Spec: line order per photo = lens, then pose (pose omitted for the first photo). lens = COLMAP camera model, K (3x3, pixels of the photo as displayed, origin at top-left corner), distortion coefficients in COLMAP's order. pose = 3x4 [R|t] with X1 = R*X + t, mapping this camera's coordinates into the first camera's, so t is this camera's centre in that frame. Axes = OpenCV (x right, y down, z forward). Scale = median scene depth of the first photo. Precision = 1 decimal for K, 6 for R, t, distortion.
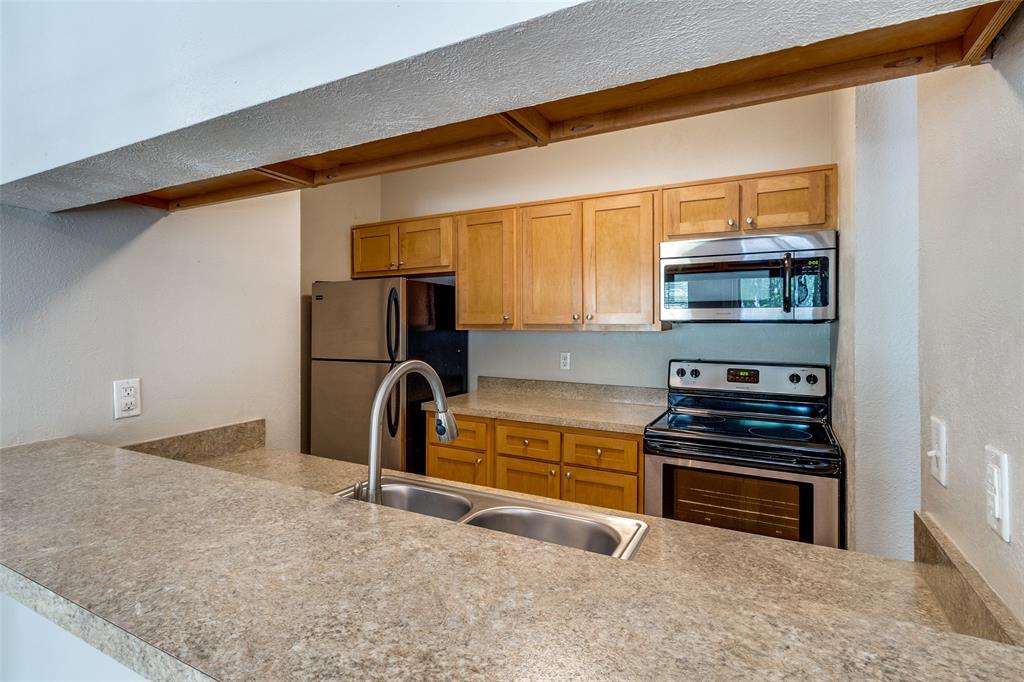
lens RADIAL K [[482.6, 0, 515.2], [0, 482.6, 336.9], [0, 0, 1]] dist [0.004580, 0.000364]
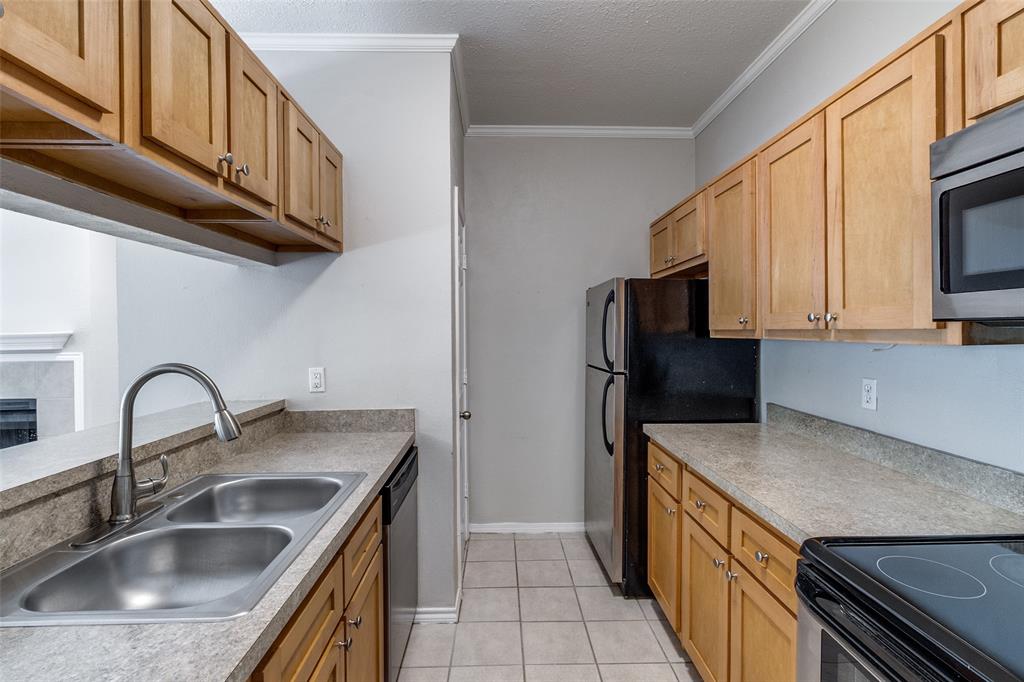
lens RADIAL K [[482.6, 0, 515.2], [0, 482.6, 336.9], [0, 0, 1]] dist [0.004580, 0.000364]
pose [[0.497723, 0.008768, -0.867292, 0.450960], [-0.016104, 0.999870, 0.000866, -0.011898], [0.867186, 0.013536, 0.497800, 0.412429]]
